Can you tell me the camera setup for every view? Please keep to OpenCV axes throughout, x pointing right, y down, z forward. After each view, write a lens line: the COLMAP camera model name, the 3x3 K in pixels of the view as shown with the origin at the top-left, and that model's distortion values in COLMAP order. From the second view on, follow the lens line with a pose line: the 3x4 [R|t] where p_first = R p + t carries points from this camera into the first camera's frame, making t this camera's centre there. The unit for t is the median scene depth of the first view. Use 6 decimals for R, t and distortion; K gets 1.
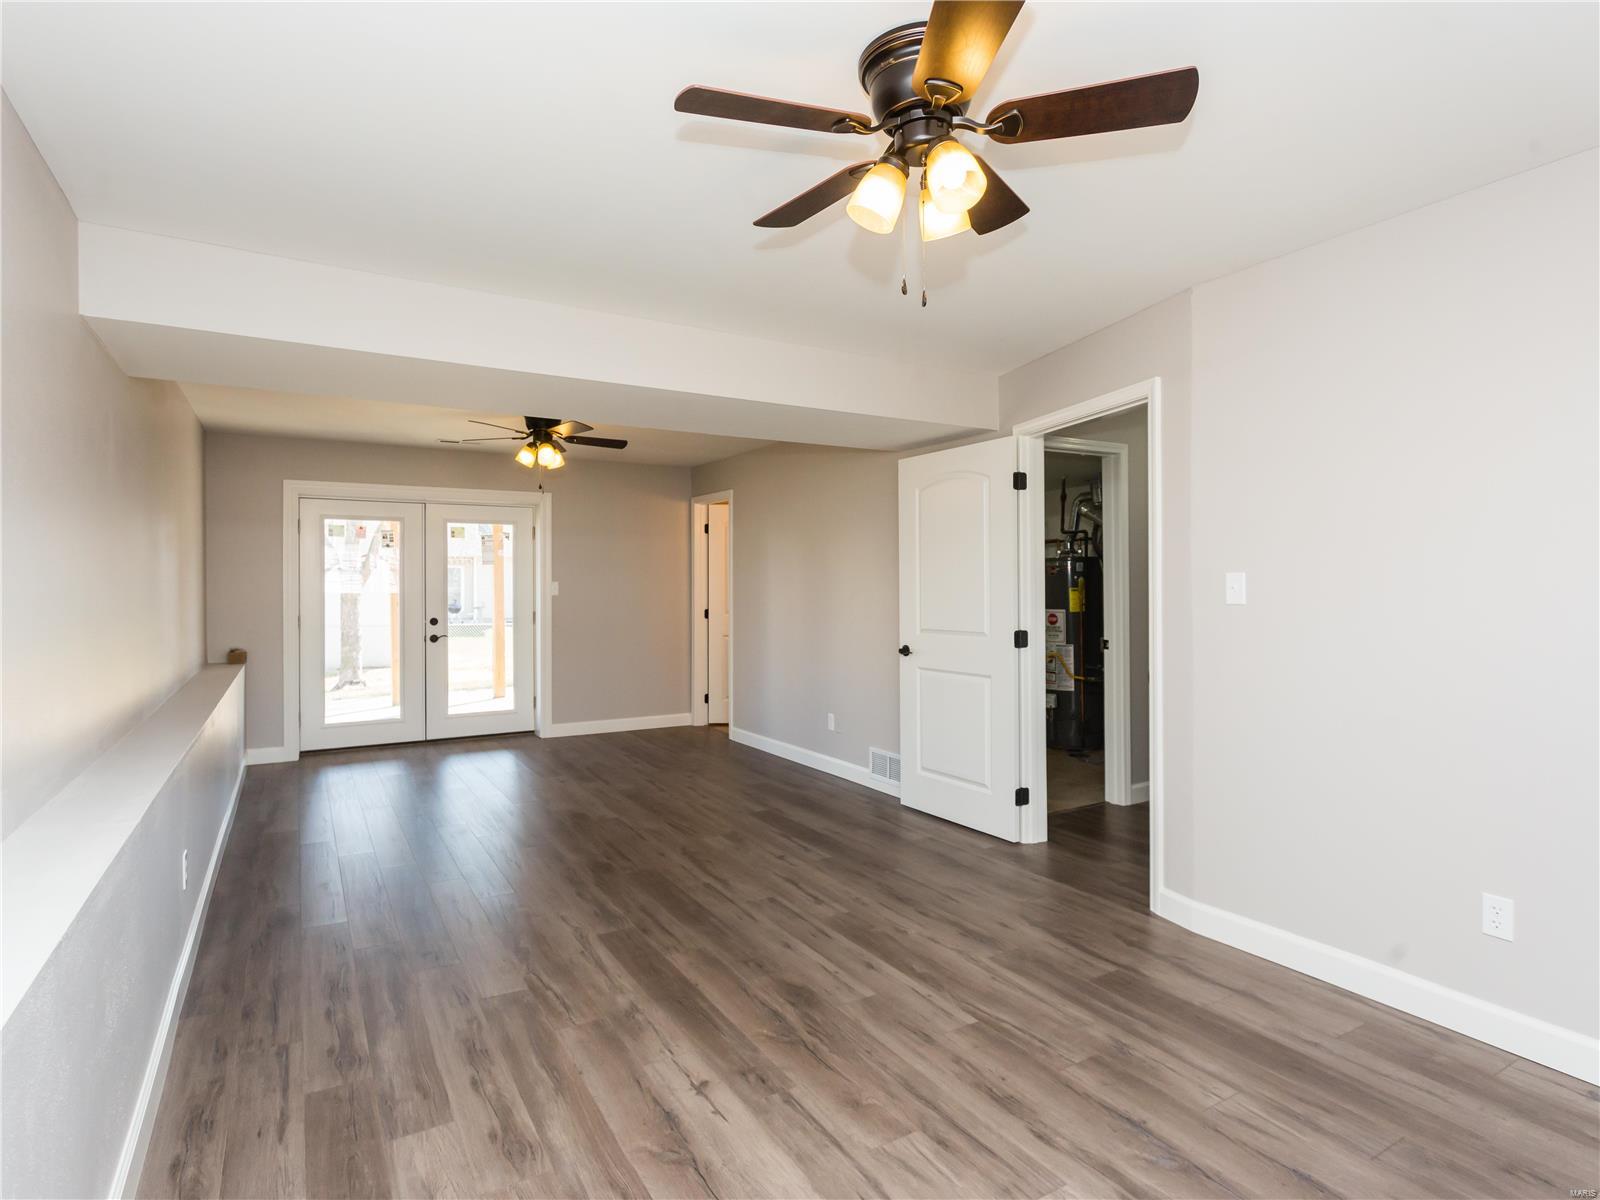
lens RADIAL K [[843.2, 0, 790.4], [0, 843.2, 589.0], [0, 0, 1]] dist [-0.001389, 0.006673]
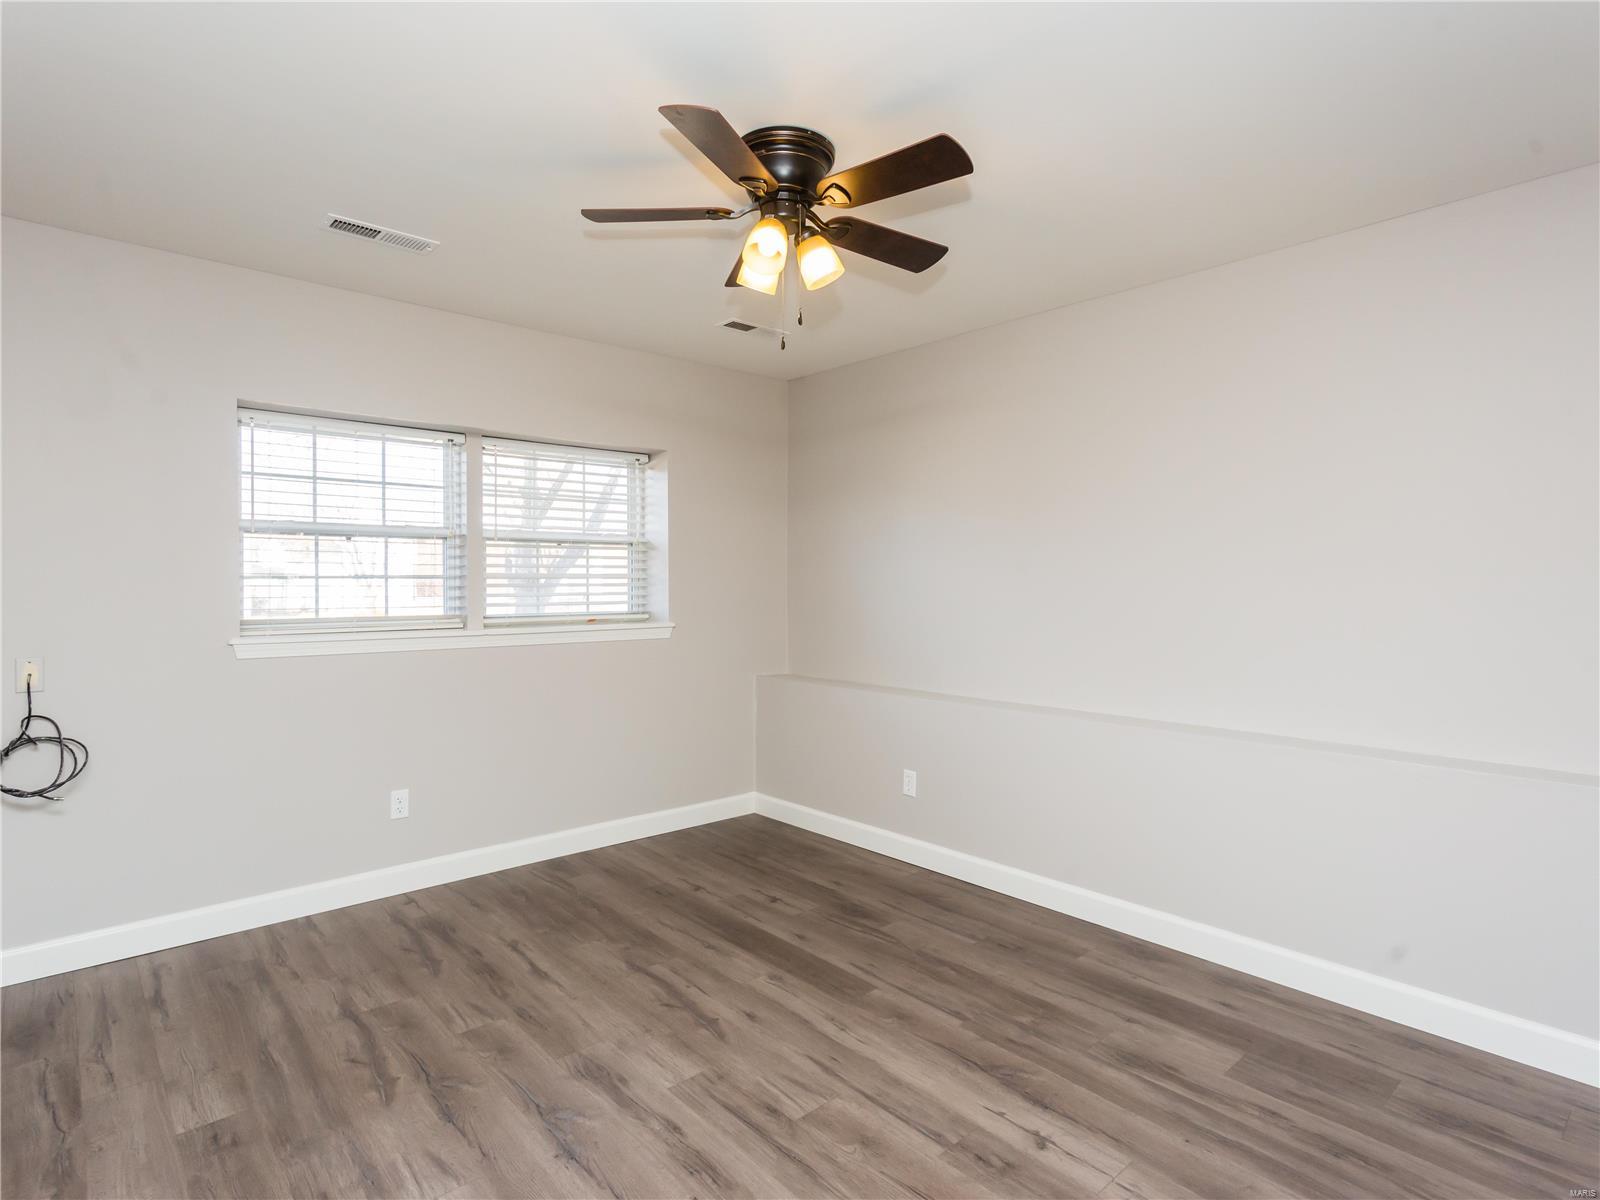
lens RADIAL K [[843.2, 0, 790.4], [0, 843.2, 589.0], [0, 0, 1]] dist [-0.001389, 0.006673]
pose [[-0.981827, 0.007906, -0.189616, 0.341567], [0.005816, 0.999916, 0.011572, 0.001422], [0.189691, 0.010259, -0.981790, 1.969562]]
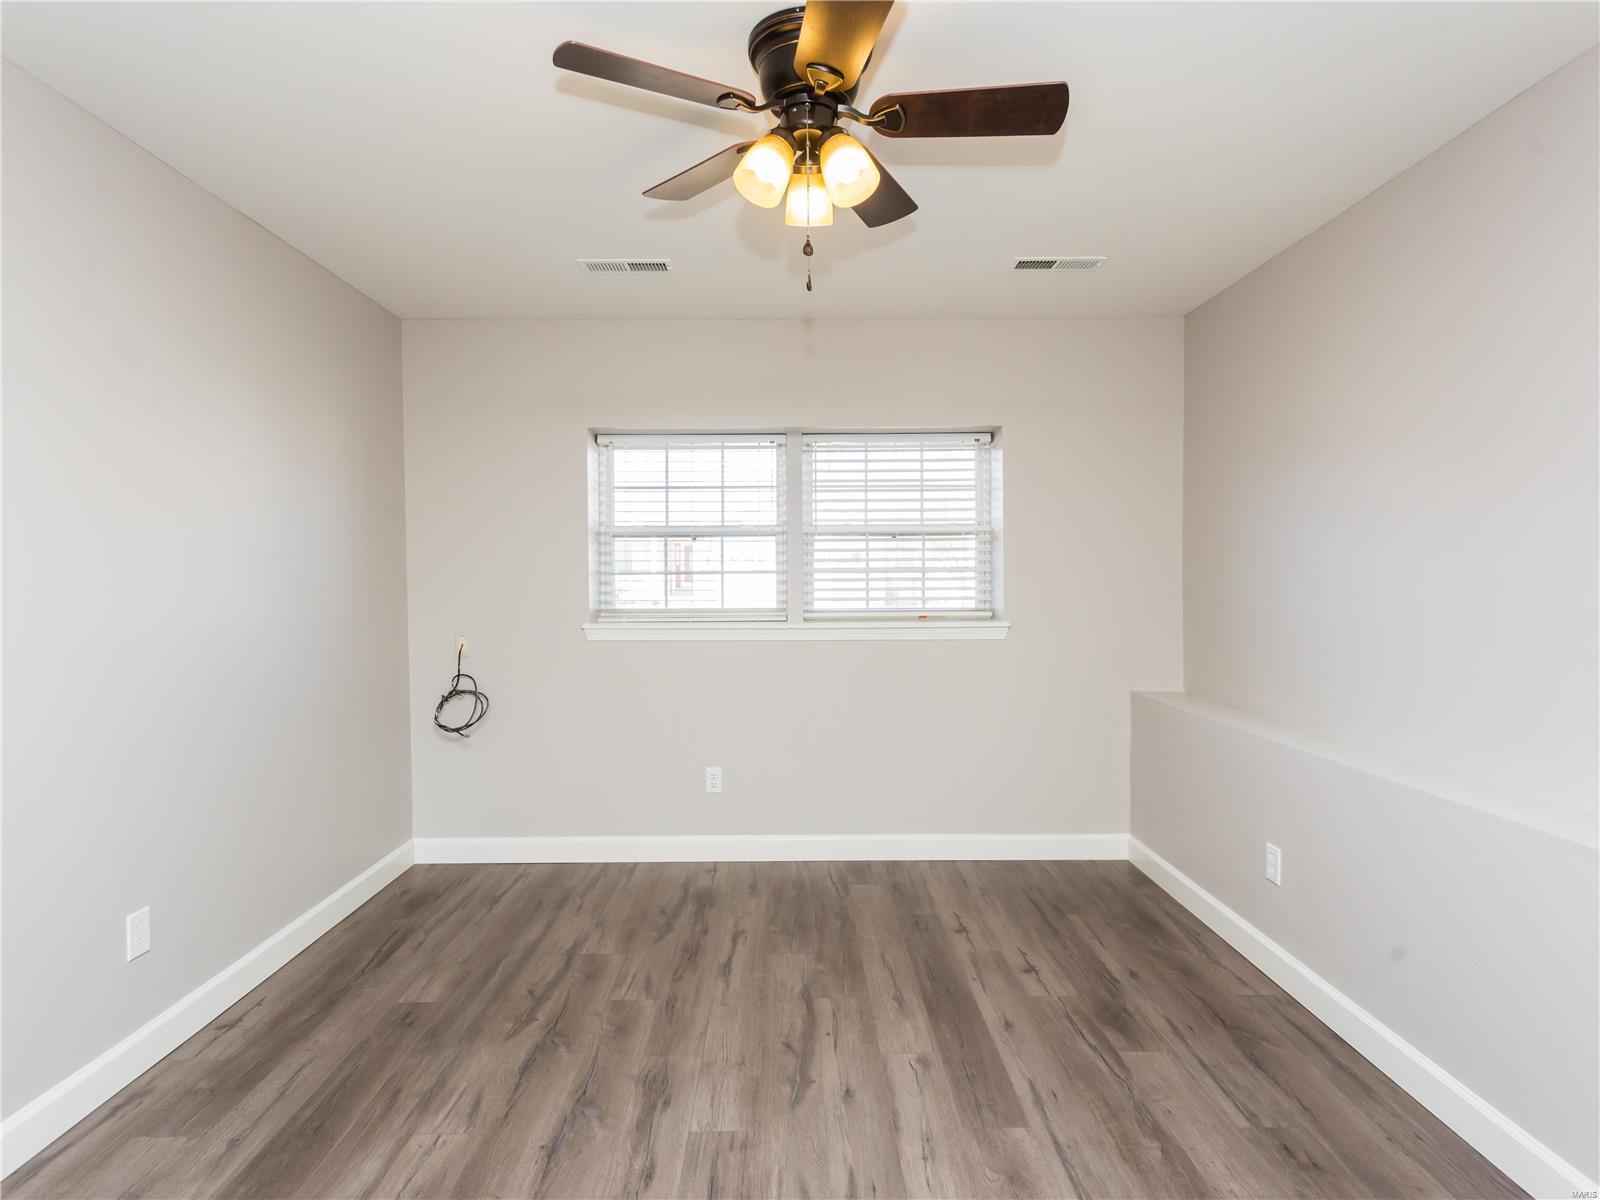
lens RADIAL K [[843.2, 0, 790.4], [0, 843.2, 589.0], [0, 0, 1]] dist [-0.001389, 0.006673]
pose [[-0.863231, 0.004466, 0.504790, -0.292229], [0.012140, 0.999855, 0.011914, 0.008602], [-0.504664, 0.016412, -0.863160, 1.671924]]
